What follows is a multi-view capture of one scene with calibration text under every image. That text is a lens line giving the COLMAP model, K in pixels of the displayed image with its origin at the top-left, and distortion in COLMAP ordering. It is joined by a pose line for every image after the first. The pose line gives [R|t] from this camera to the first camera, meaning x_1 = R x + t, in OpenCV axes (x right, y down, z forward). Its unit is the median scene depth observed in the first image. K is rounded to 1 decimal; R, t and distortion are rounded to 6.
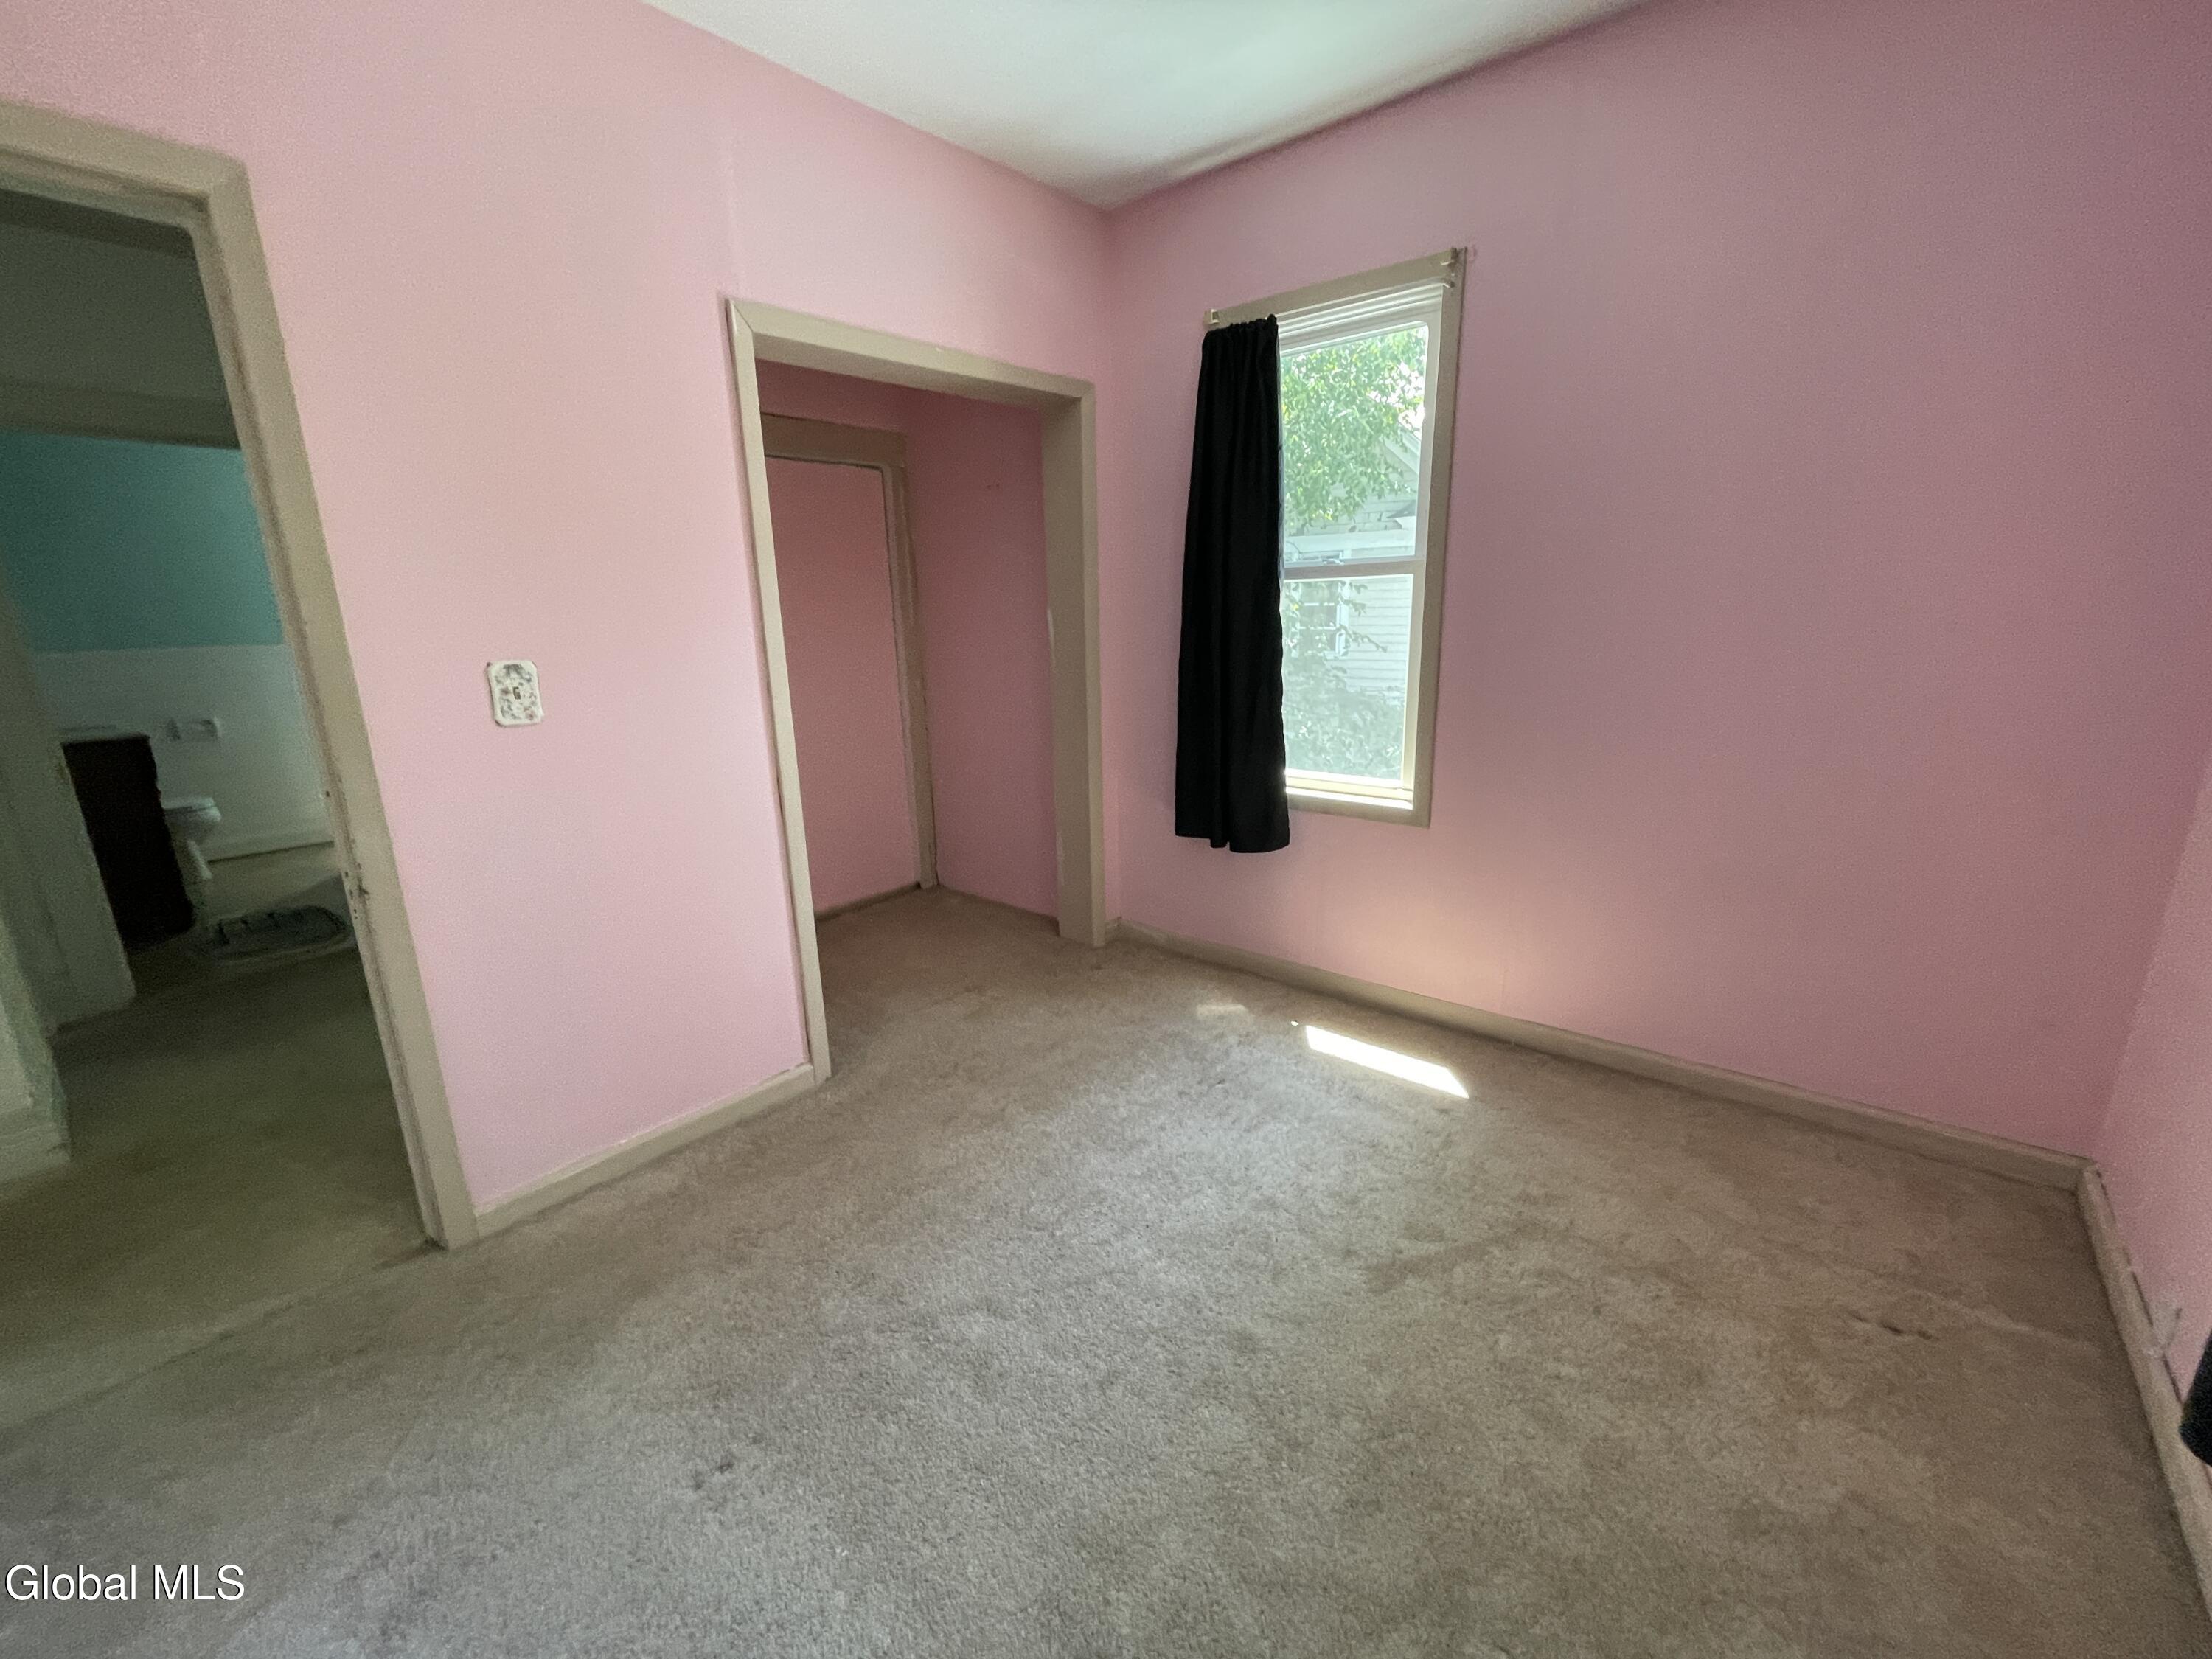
lens RADIAL K [[906.9, 0, 1106.0], [0, 906.9, 829.5], [0, 0, 1]] dist [0.001788, 0.000220]
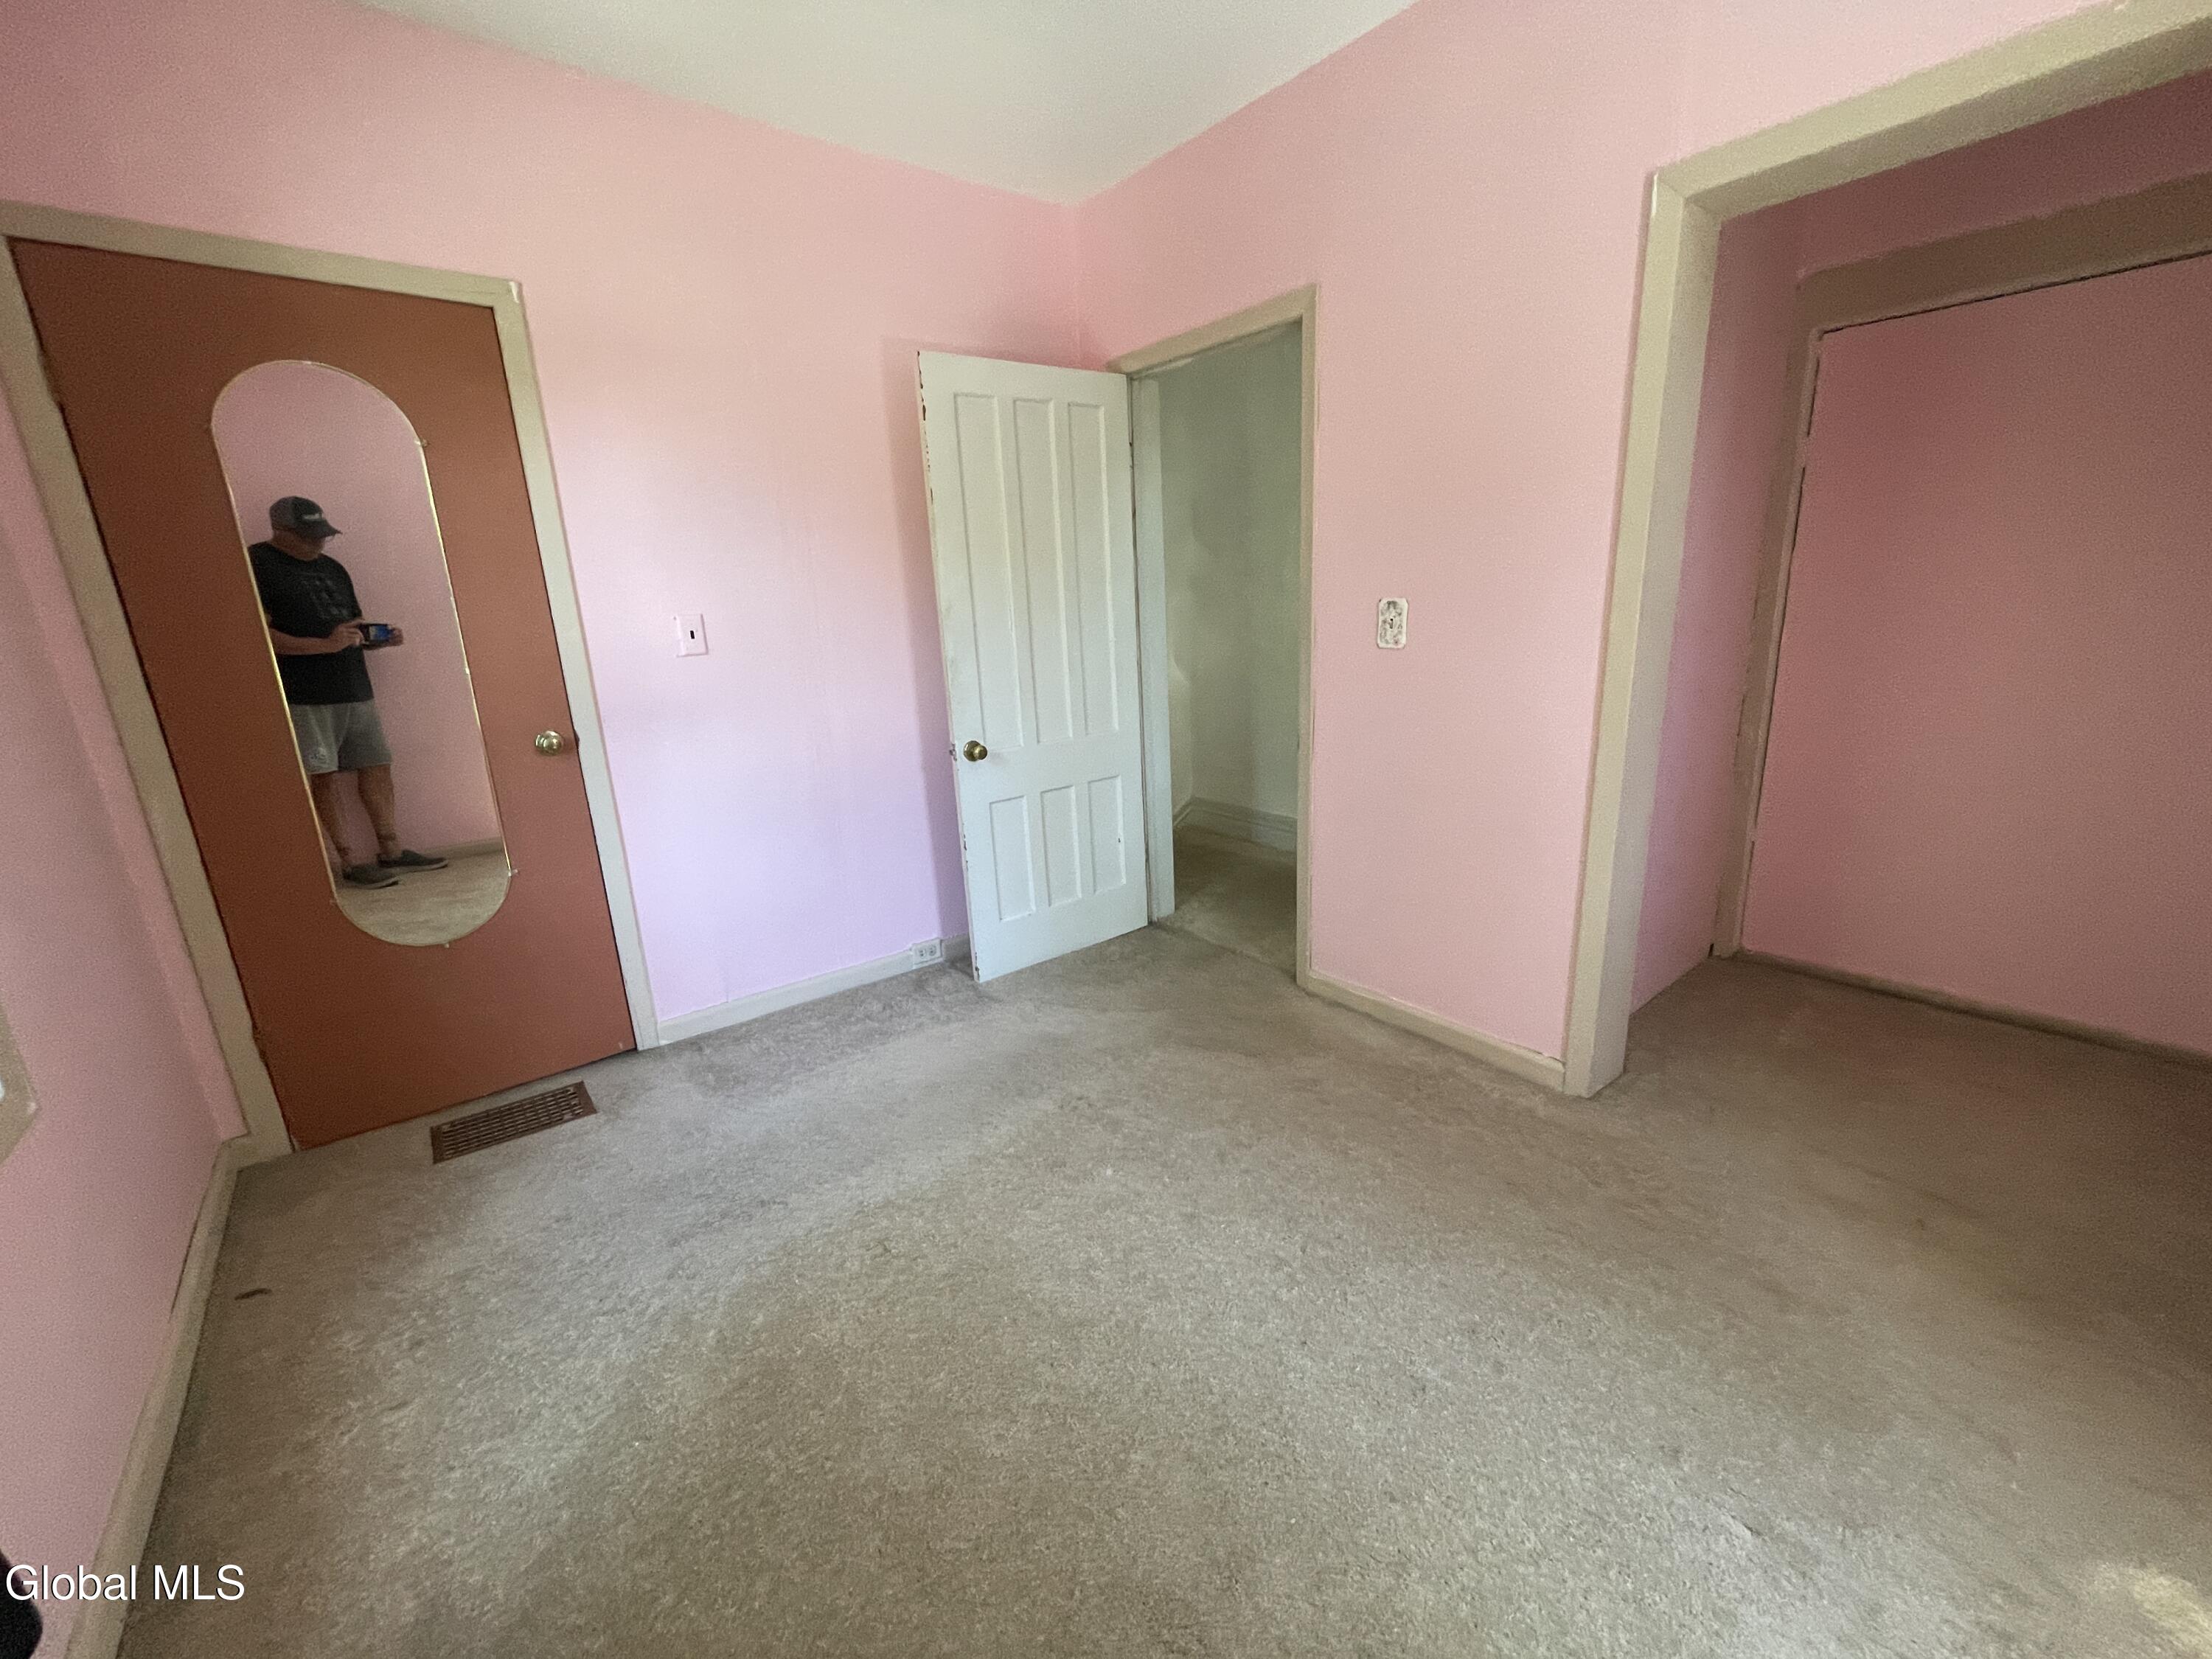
lens RADIAL K [[906.9, 0, 1106.0], [0, 906.9, 829.5], [0, 0, 1]] dist [0.001788, 0.000220]
pose [[-0.205199, 0.278700, -0.938200, 0.714310], [-0.183484, 0.930648, 0.316588, -0.208322], [0.961367, 0.237108, -0.139831, 0.846121]]
